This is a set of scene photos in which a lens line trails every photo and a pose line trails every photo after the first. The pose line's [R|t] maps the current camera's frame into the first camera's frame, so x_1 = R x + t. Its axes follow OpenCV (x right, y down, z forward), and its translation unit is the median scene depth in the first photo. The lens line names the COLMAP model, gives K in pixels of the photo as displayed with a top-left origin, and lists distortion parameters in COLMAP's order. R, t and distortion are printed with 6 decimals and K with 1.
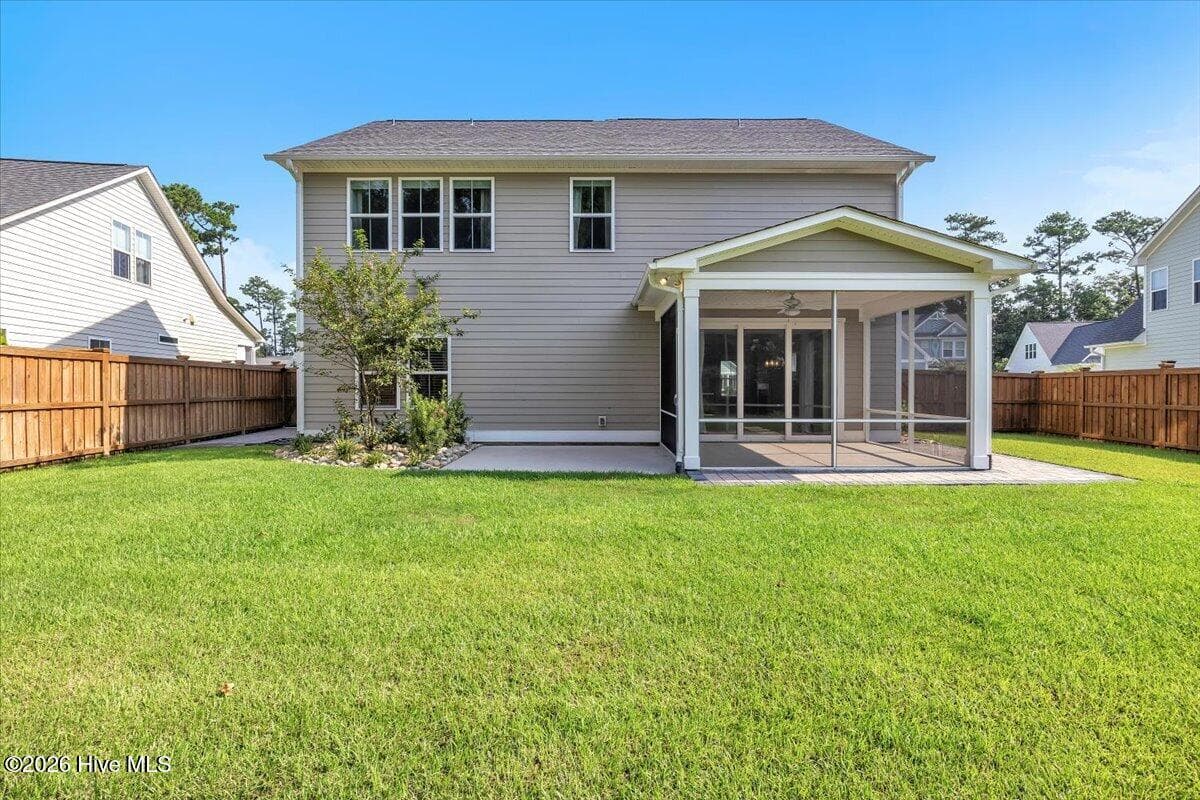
lens RADIAL K [[638.6, 0, 594.2], [0, 638.6, 384.6], [0, 0, 1]] dist [-0.015094, -0.000214]
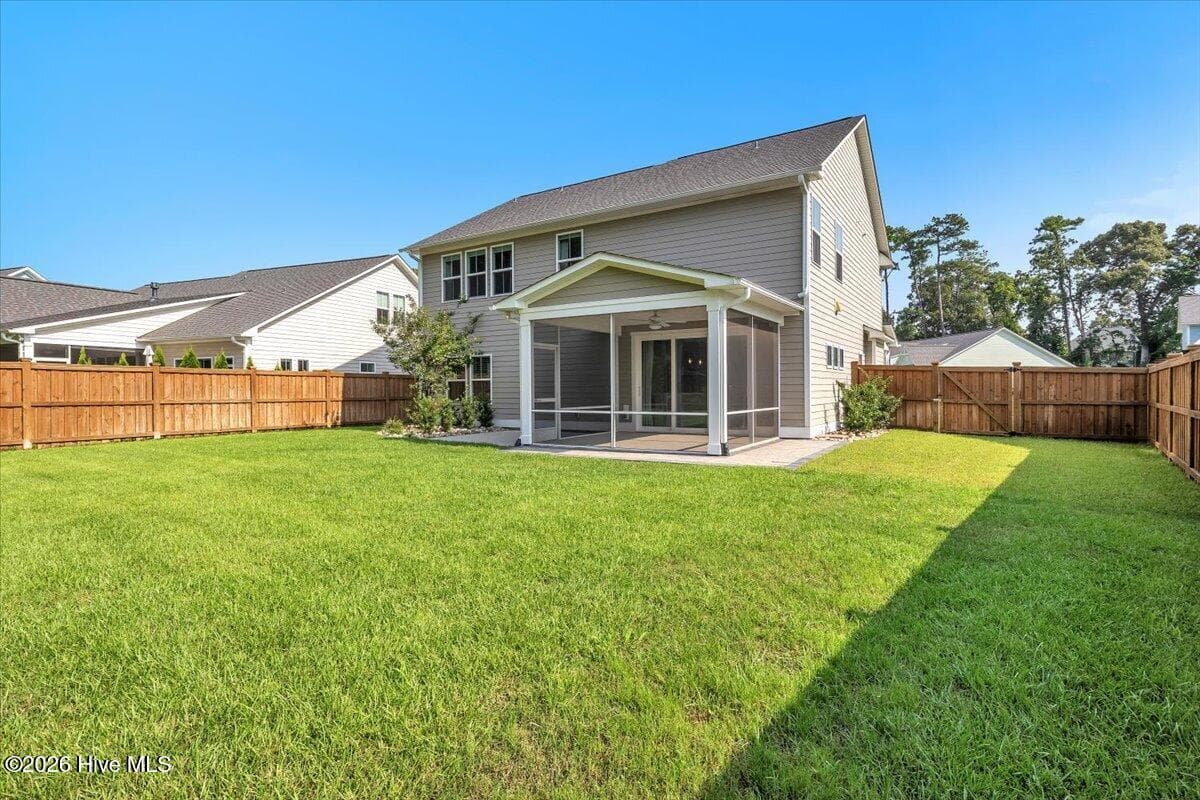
lens RADIAL K [[604.1, 0, 579.5], [0, 604.1, 394.2], [0, 0, 1]] dist [-0.025063, 0.000373]
pose [[0.835164, -0.002269, -0.549997, 0.704668], [0.006270, 0.999966, 0.005396, 0.009414], [0.549965, -0.007955, 0.835150, -0.048527]]
